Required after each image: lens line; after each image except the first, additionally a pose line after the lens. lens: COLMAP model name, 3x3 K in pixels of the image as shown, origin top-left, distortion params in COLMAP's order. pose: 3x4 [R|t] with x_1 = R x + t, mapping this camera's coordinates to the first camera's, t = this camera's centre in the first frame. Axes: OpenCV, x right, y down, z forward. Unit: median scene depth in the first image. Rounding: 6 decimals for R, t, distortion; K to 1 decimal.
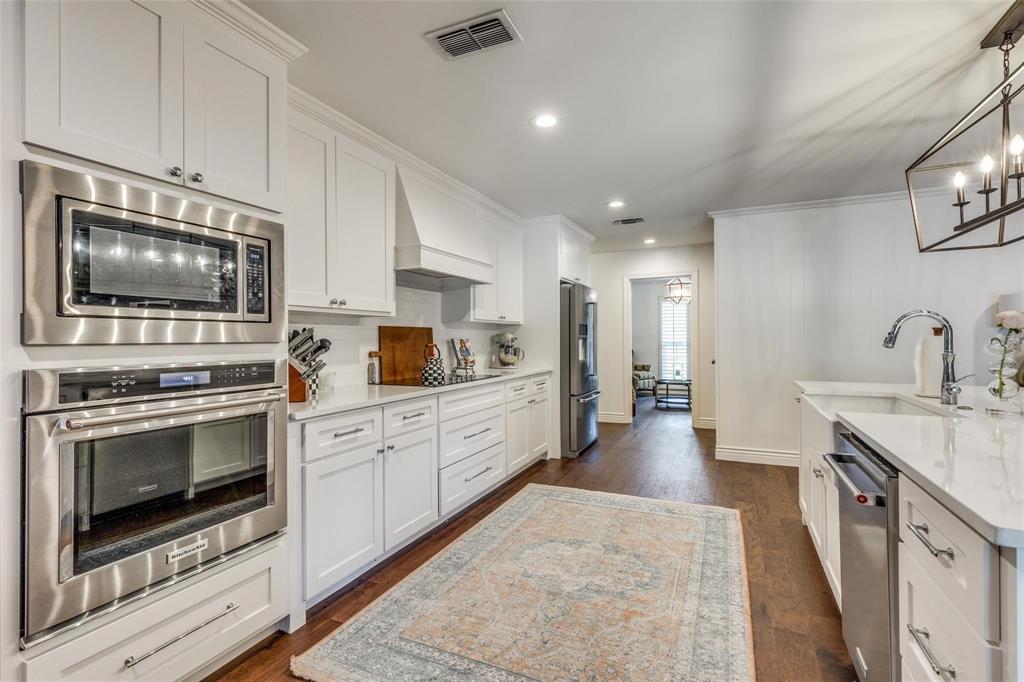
lens RADIAL K [[457.9, 0, 522.4], [0, 457.9, 337.8], [0, 0, 1]] dist [0.004238, 0.000049]
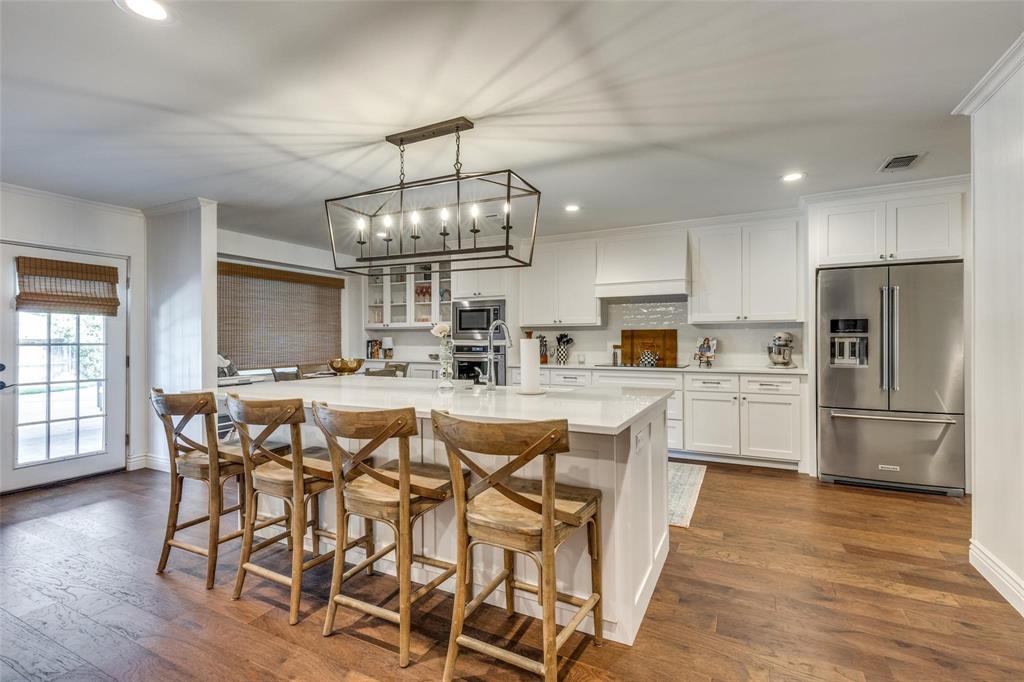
lens RADIAL K [[457.9, 0, 522.4], [0, 457.9, 337.8], [0, 0, 1]] dist [0.004238, 0.000049]
pose [[-0.033076, 0.005299, -0.999439, 1.773349], [0.007642, 0.999958, 0.005049, -0.011064], [0.999424, -0.007471, -0.033115, 0.896732]]
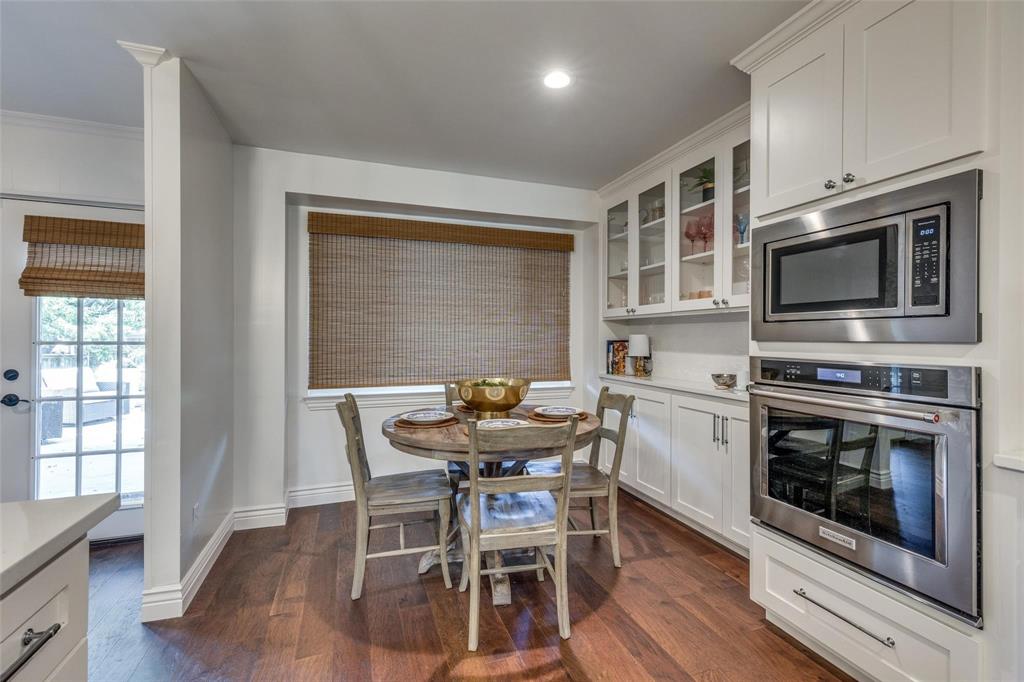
lens RADIAL K [[457.9, 0, 522.4], [0, 457.9, 337.8], [0, 0, 1]] dist [0.004238, 0.000049]
pose [[-0.706065, 0.005634, -0.708125, 0.319193], [0.005540, 0.999982, 0.002431, -0.002241], [0.708126, -0.002206, -0.706083, 0.743669]]
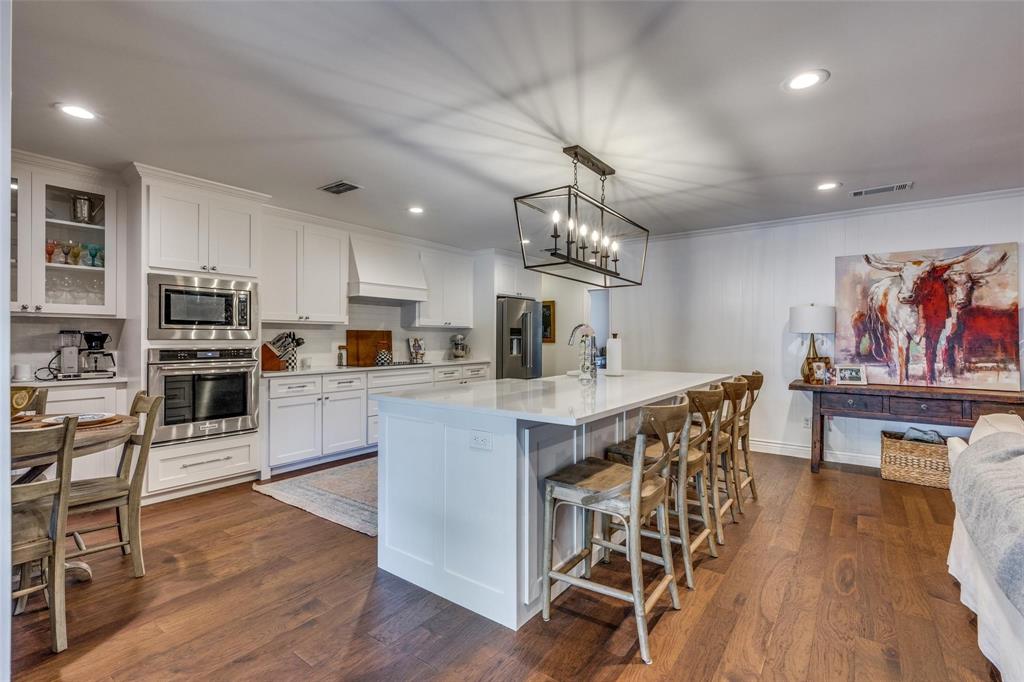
lens RADIAL K [[460.7, 0, 516.9], [0, 460.7, 337.9], [0, 0, 1]] dist [0.001673, 0.000101]
pose [[0.977259, 0.006869, -0.211938, 0.801009], [-0.006516, 0.999976, 0.002361, -0.007567], [0.211949, -0.000926, 0.977280, -0.598448]]
